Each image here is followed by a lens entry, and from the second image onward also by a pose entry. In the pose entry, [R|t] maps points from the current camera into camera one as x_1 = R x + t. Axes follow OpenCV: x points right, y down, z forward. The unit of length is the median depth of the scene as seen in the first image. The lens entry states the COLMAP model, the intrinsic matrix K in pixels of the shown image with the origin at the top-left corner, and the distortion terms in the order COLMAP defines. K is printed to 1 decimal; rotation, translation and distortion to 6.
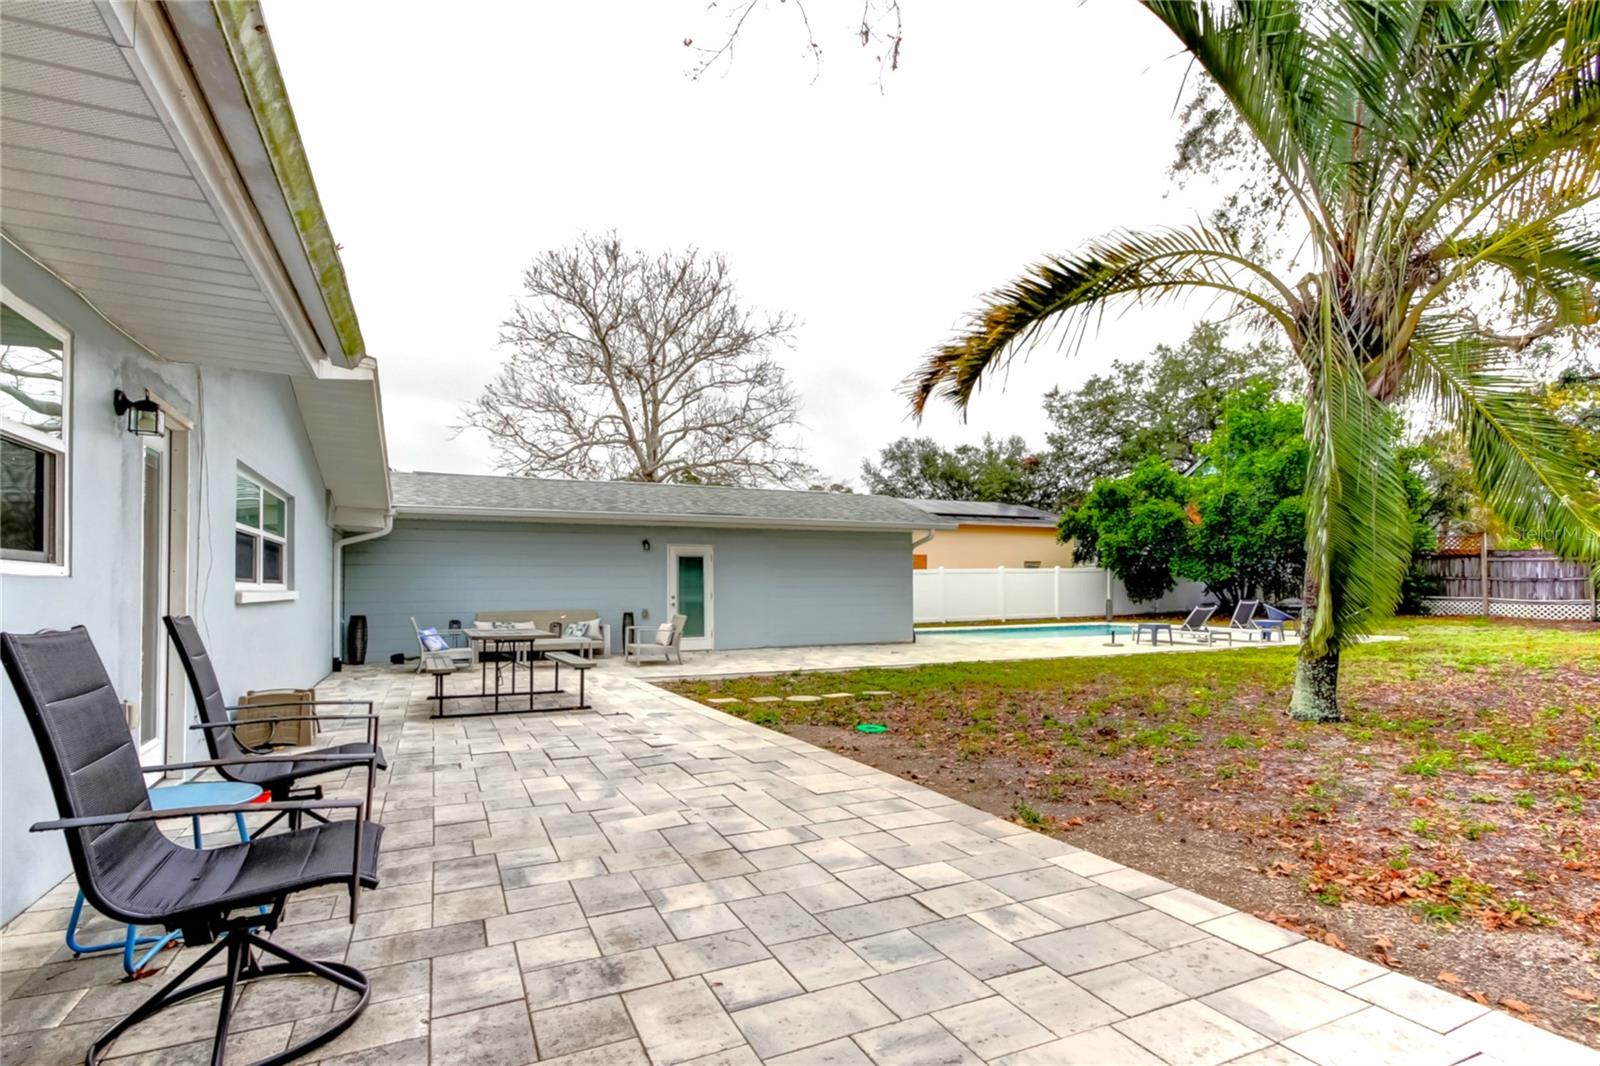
lens RADIAL K [[766.3, 0, 812.2], [0, 766.3, 567.0], [0, 0, 1]] dist [0.023107, -0.006960]
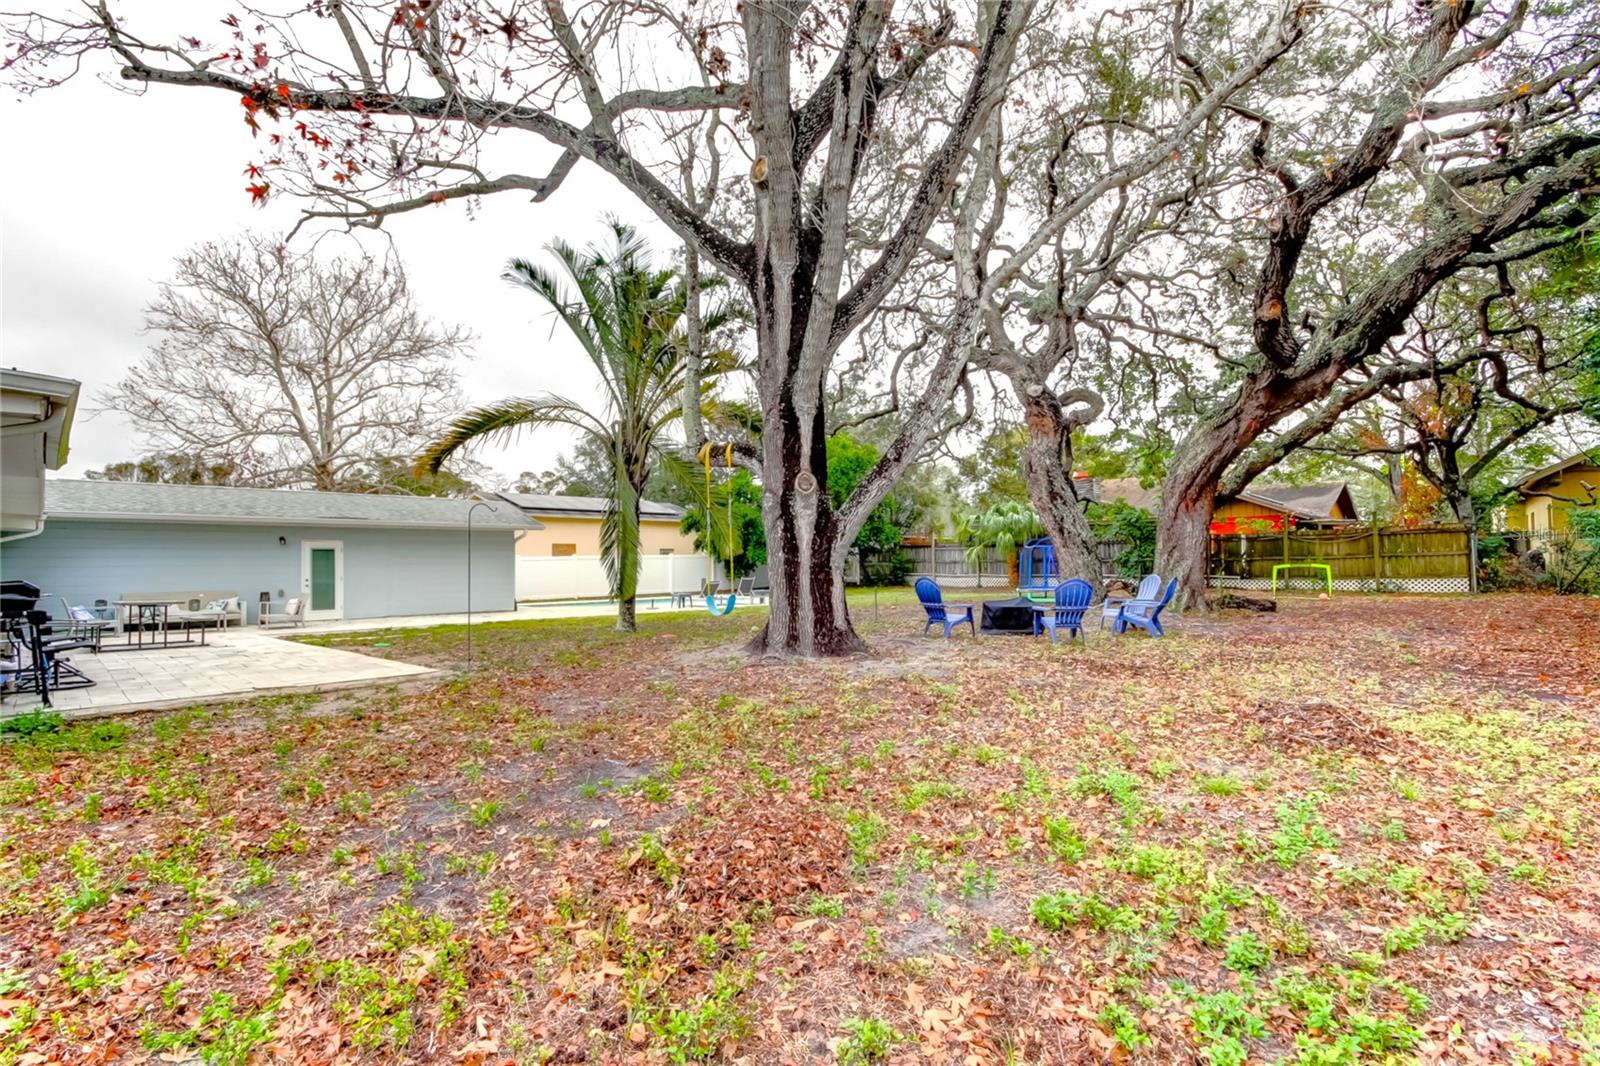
lens RADIAL K [[766.3, 0, 809.9], [0, 766.3, 550.7], [0, 0, 1]] dist [0.023107, -0.006960]
pose [[0.949648, -0.002420, 0.313311, 0.091204], [0.002004, 0.999997, 0.001649, -0.004790], [-0.313314, -0.000938, 0.949649, -0.217800]]
